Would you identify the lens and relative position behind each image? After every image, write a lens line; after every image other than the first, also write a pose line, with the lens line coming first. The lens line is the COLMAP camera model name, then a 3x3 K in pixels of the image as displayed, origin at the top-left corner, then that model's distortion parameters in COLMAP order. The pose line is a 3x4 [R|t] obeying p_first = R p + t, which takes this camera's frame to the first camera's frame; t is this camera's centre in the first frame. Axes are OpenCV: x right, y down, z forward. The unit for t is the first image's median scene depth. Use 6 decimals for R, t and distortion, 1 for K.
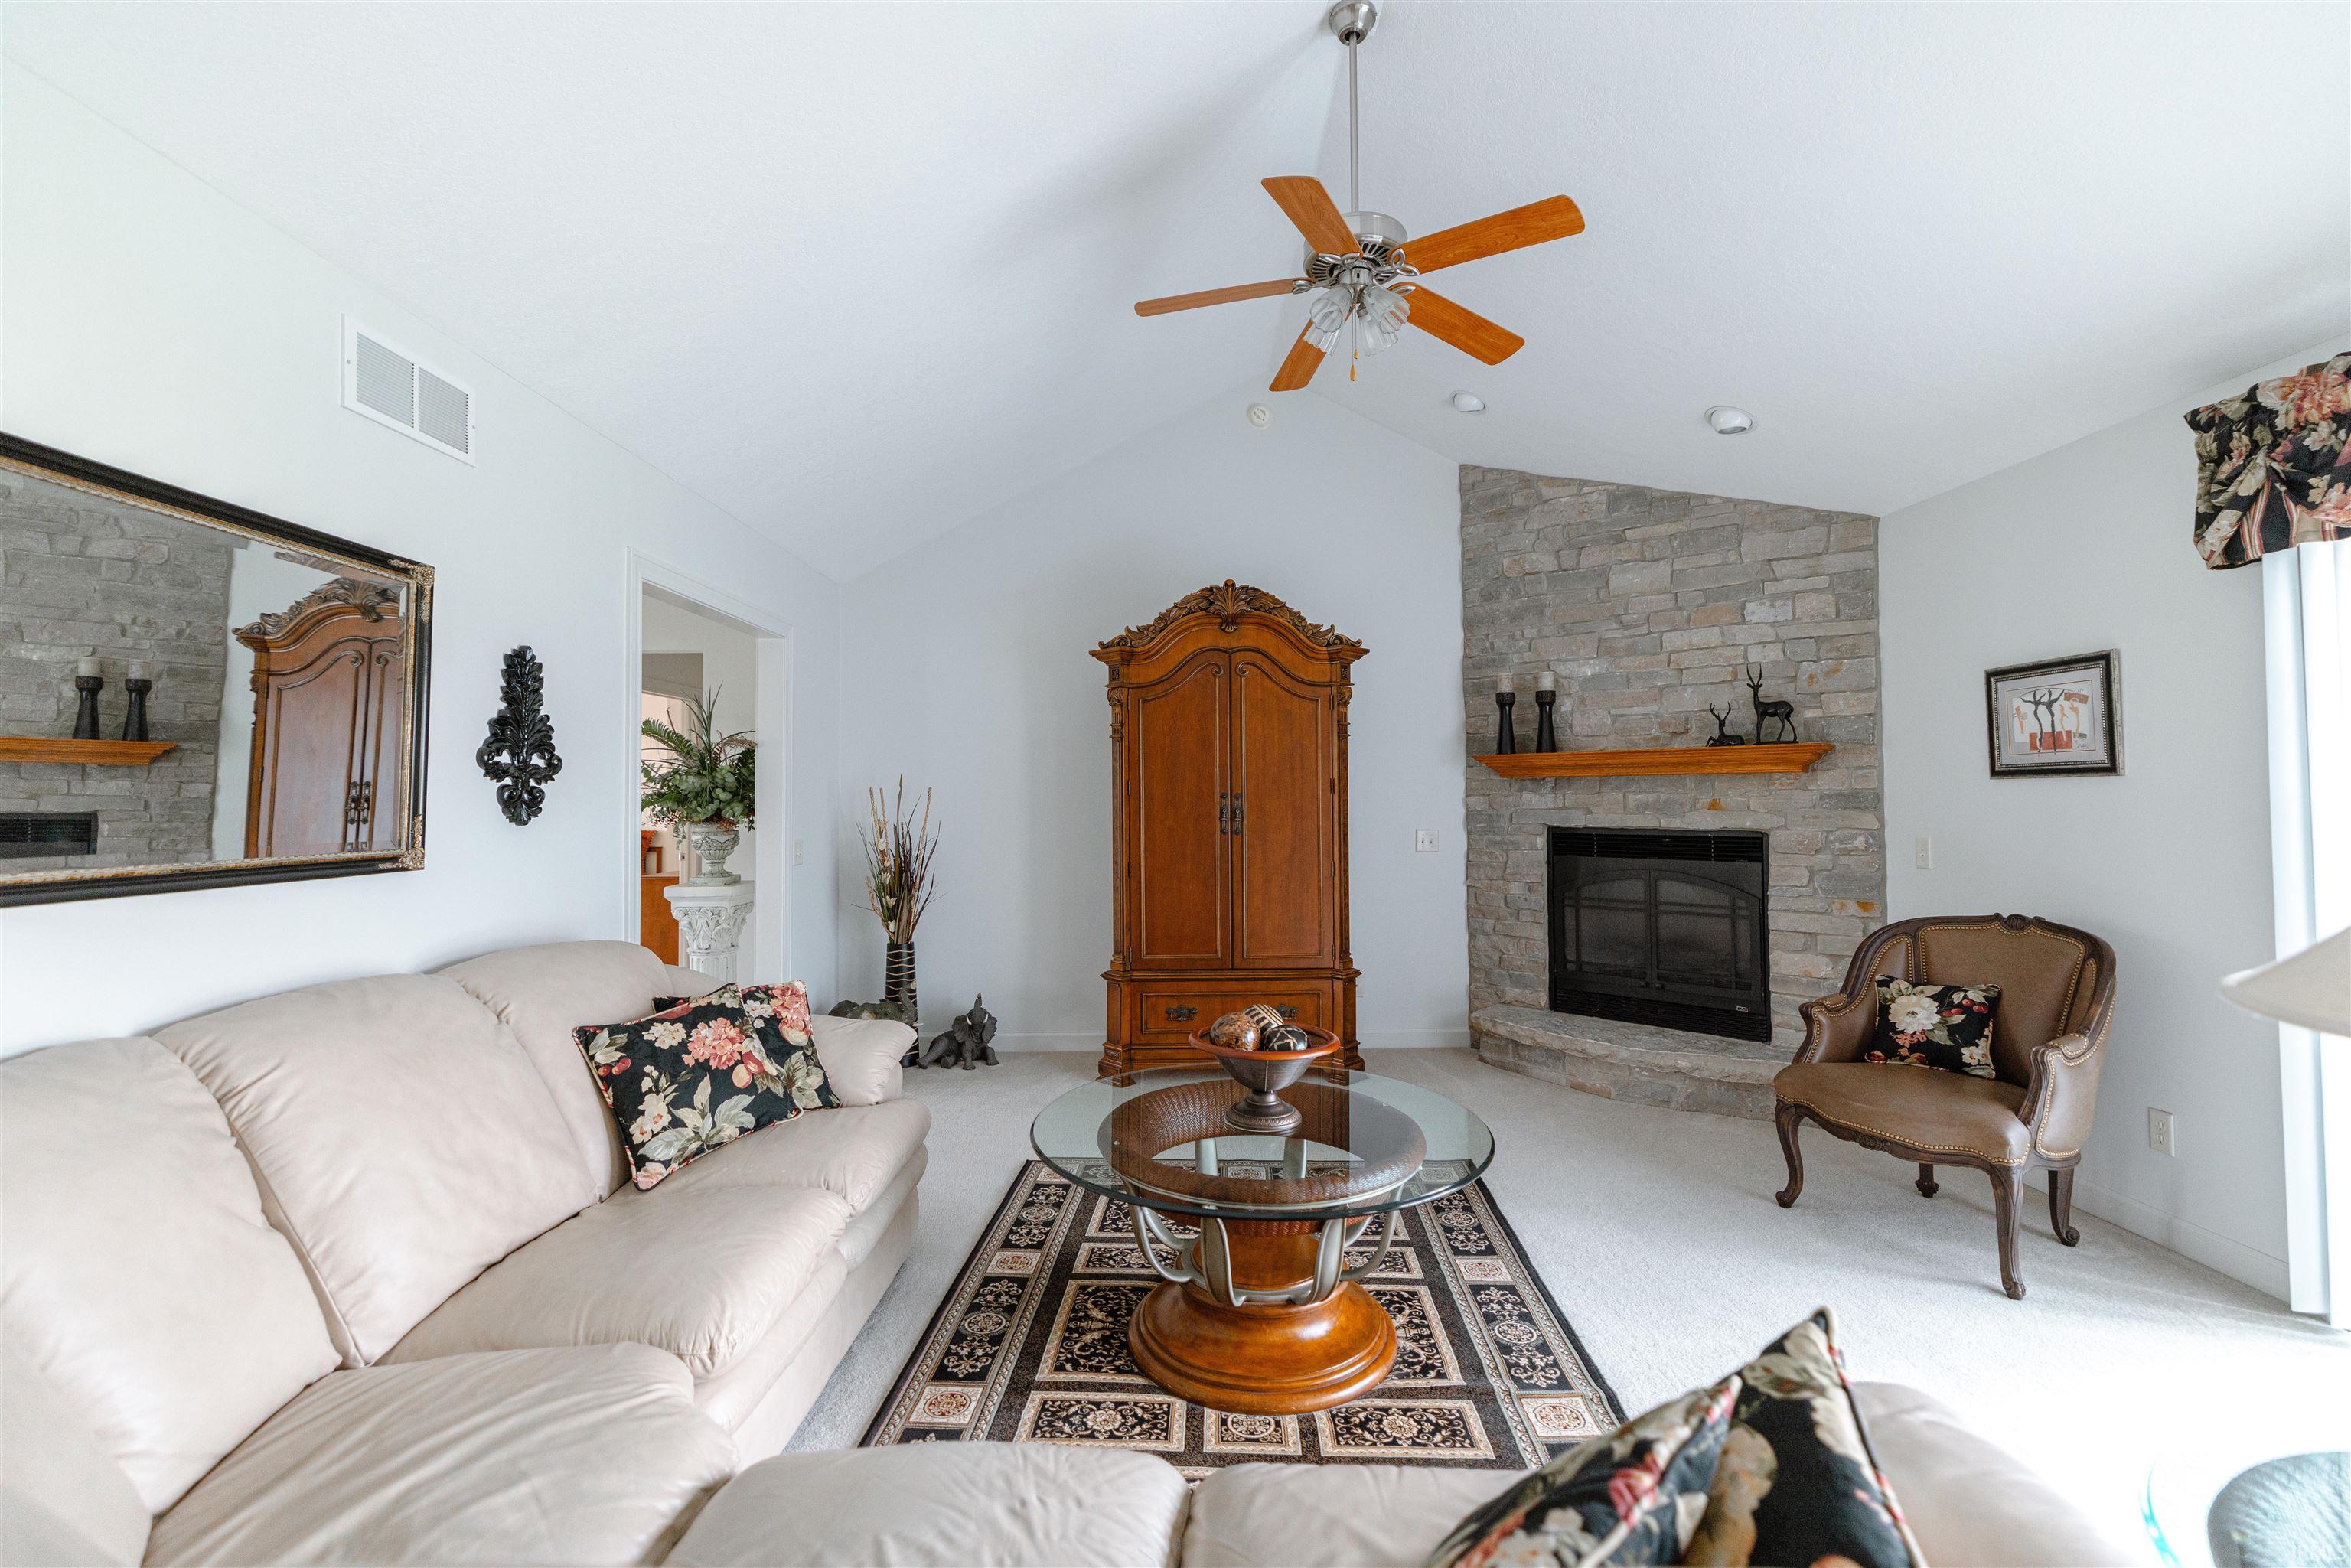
lens RADIAL K [[988.8, 0, 1170.0], [0, 988.8, 772.2], [0, 0, 1]] dist [-0.000527, 0.000120]
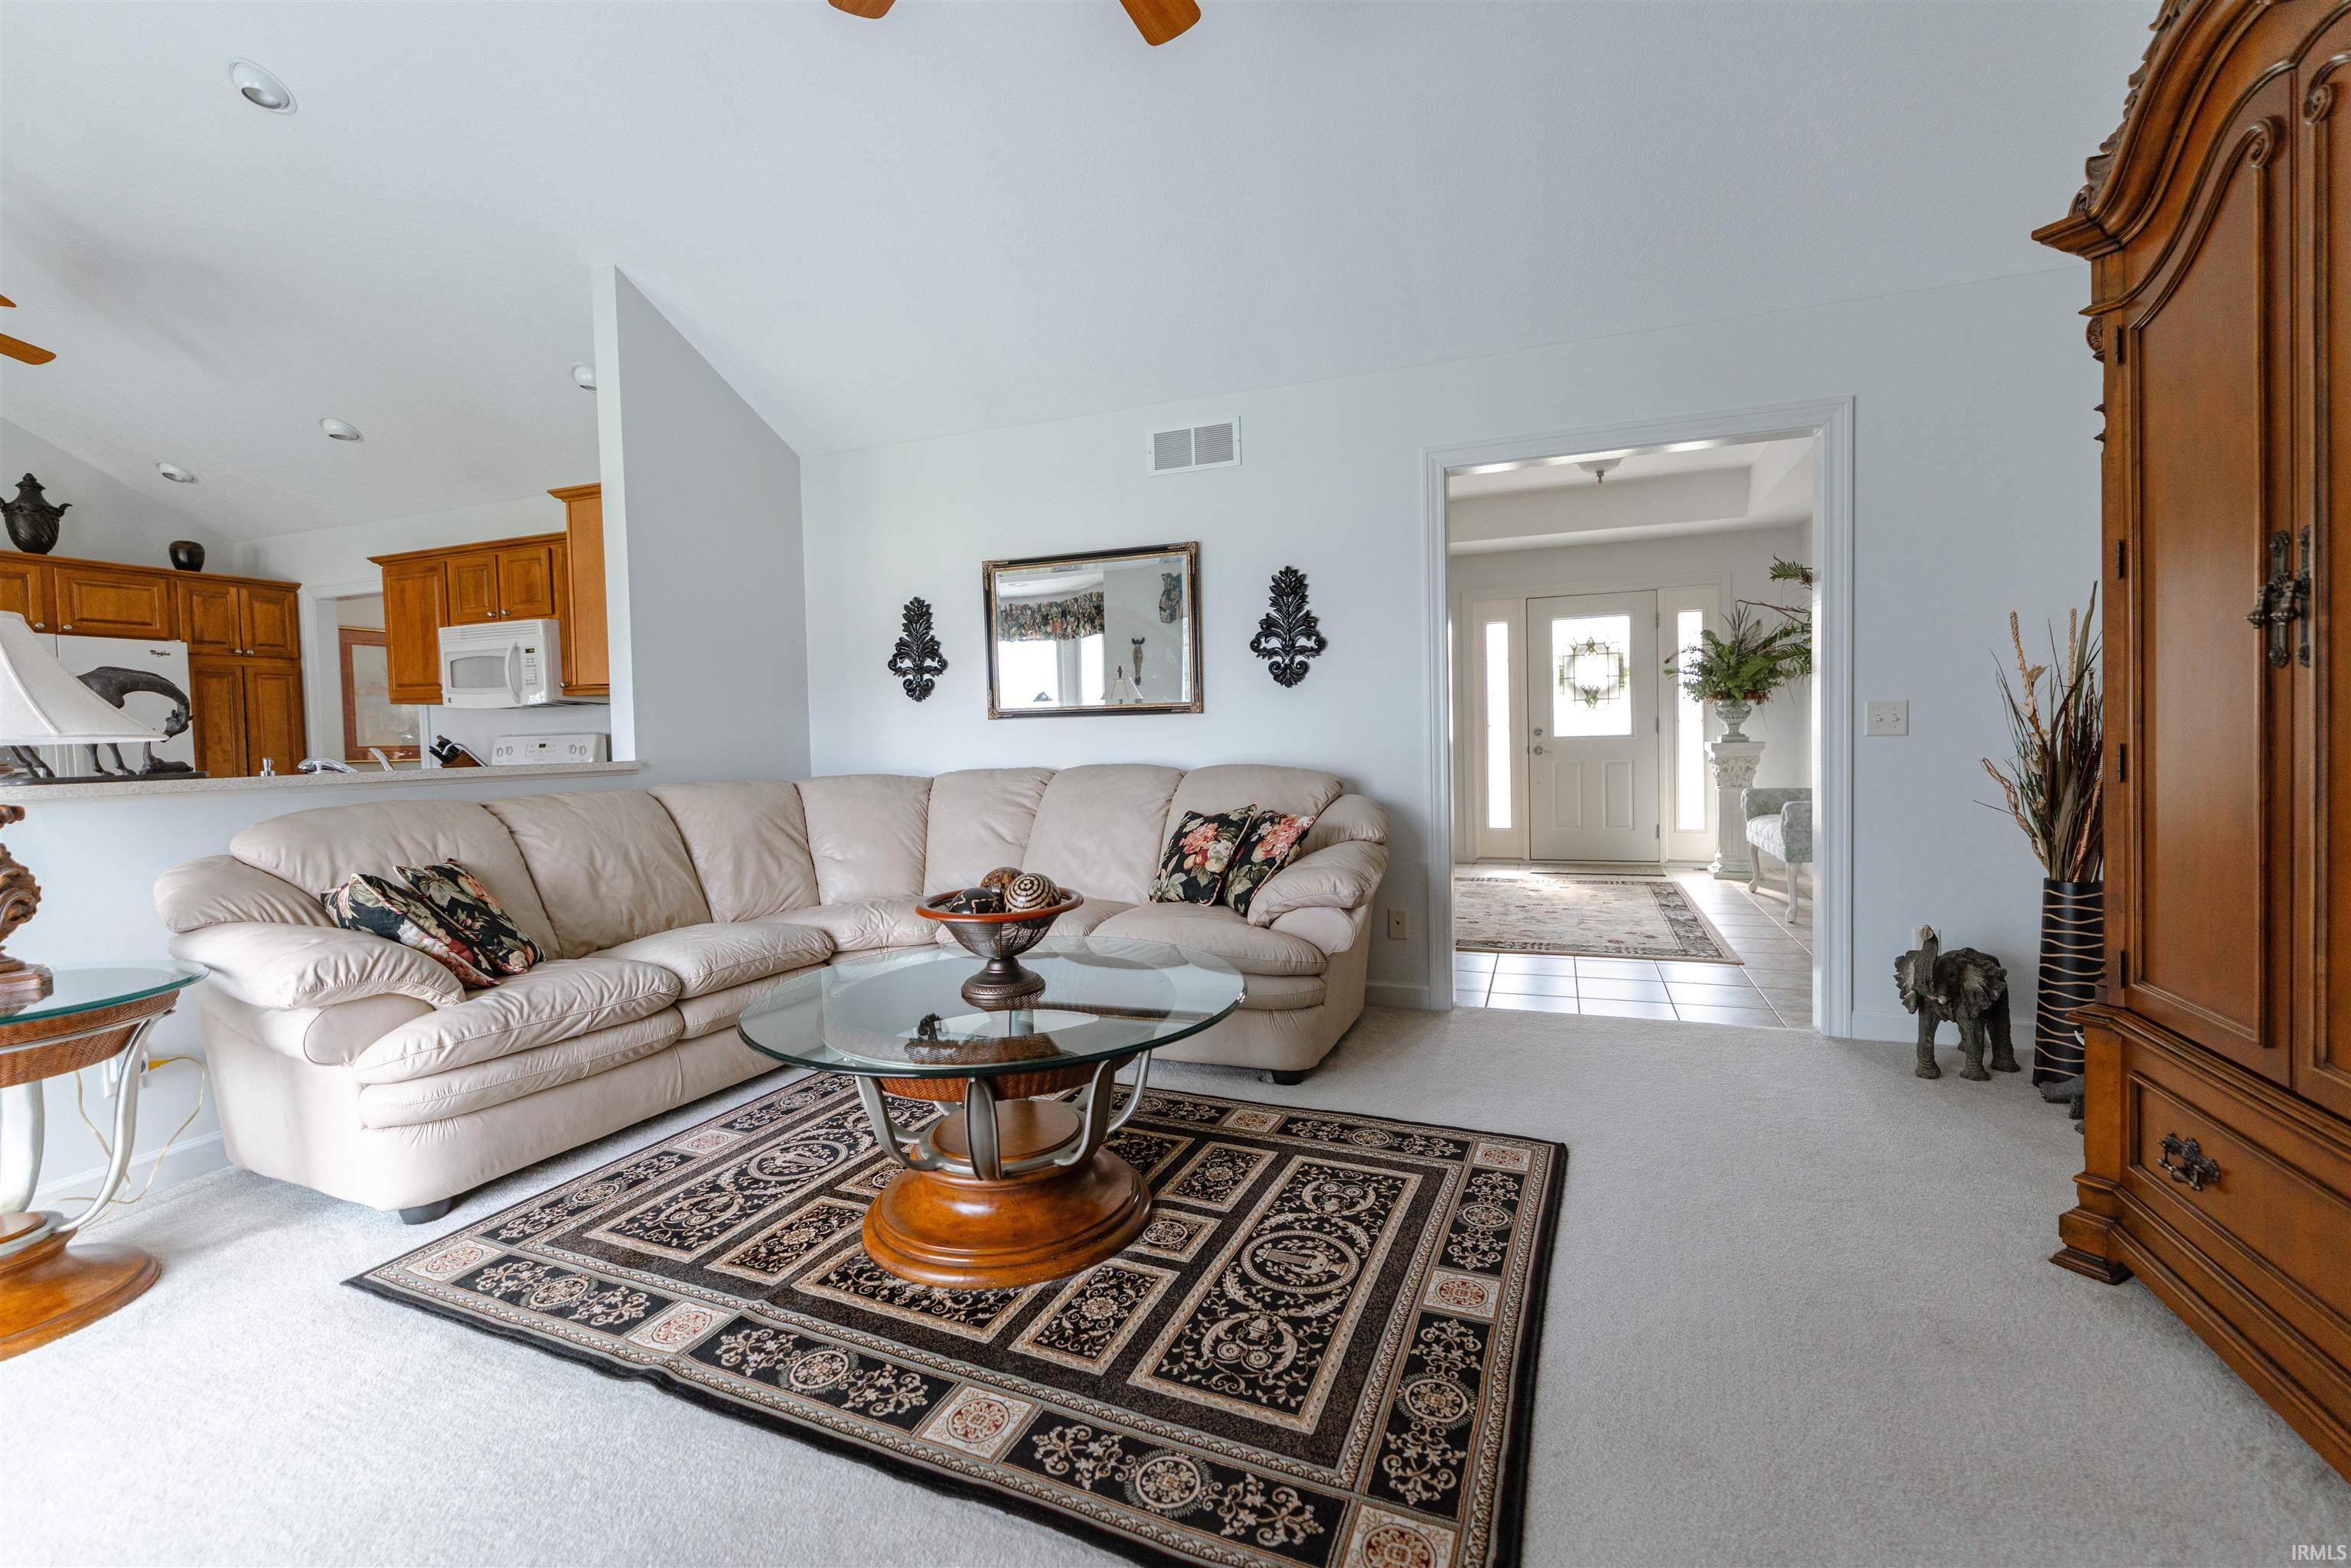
lens RADIAL K [[988.8, 0, 1178.6], [0, 988.8, 770.1], [0, 0, 1]] dist [-0.000527, 0.000120]
pose [[-0.336290, 0.053976, -0.940211, 0.476014], [0.055319, 0.997765, 0.037494, 0.066507], [0.940133, -0.039402, -0.338524, 0.787760]]
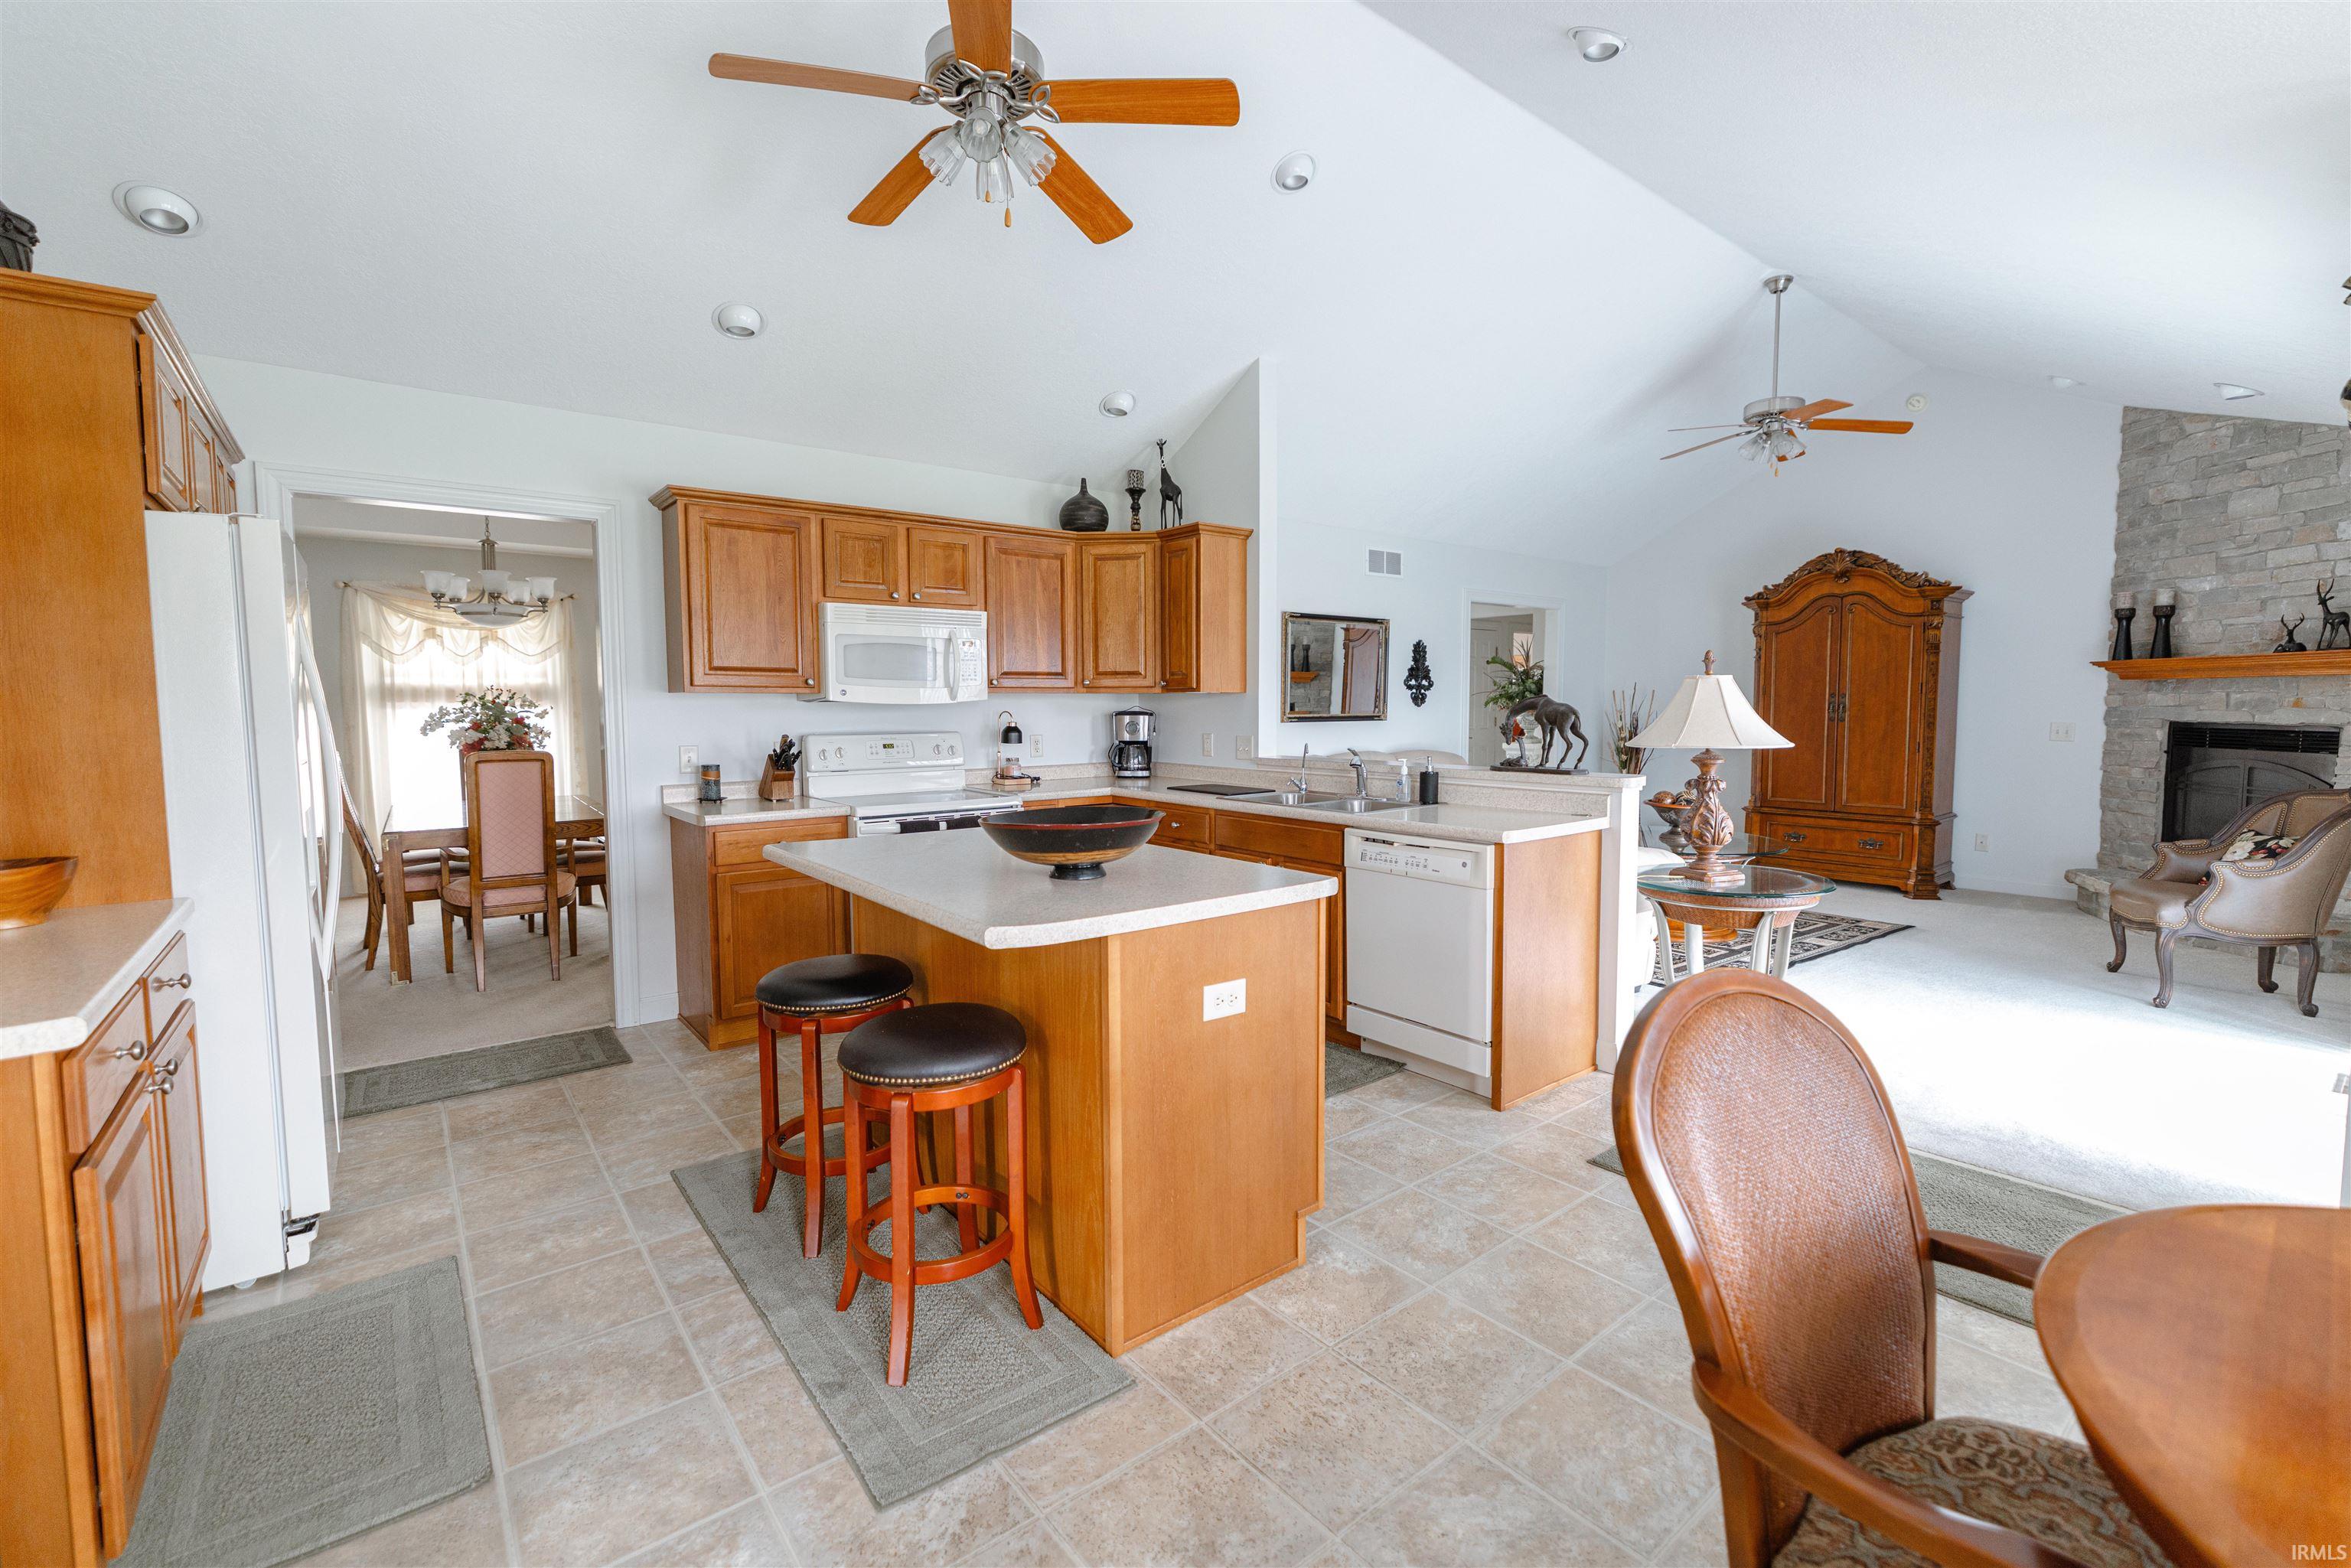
lens RADIAL K [[988.8, 0, 1171.2], [0, 988.8, 776.4], [0, 0, 1]] dist [-0.000527, 0.000120]
pose [[0.607360, 0.064358, -0.791815, 0.635480], [0.021477, 0.995019, 0.097348, -0.020498], [0.794136, -0.076132, 0.602953, -0.691914]]
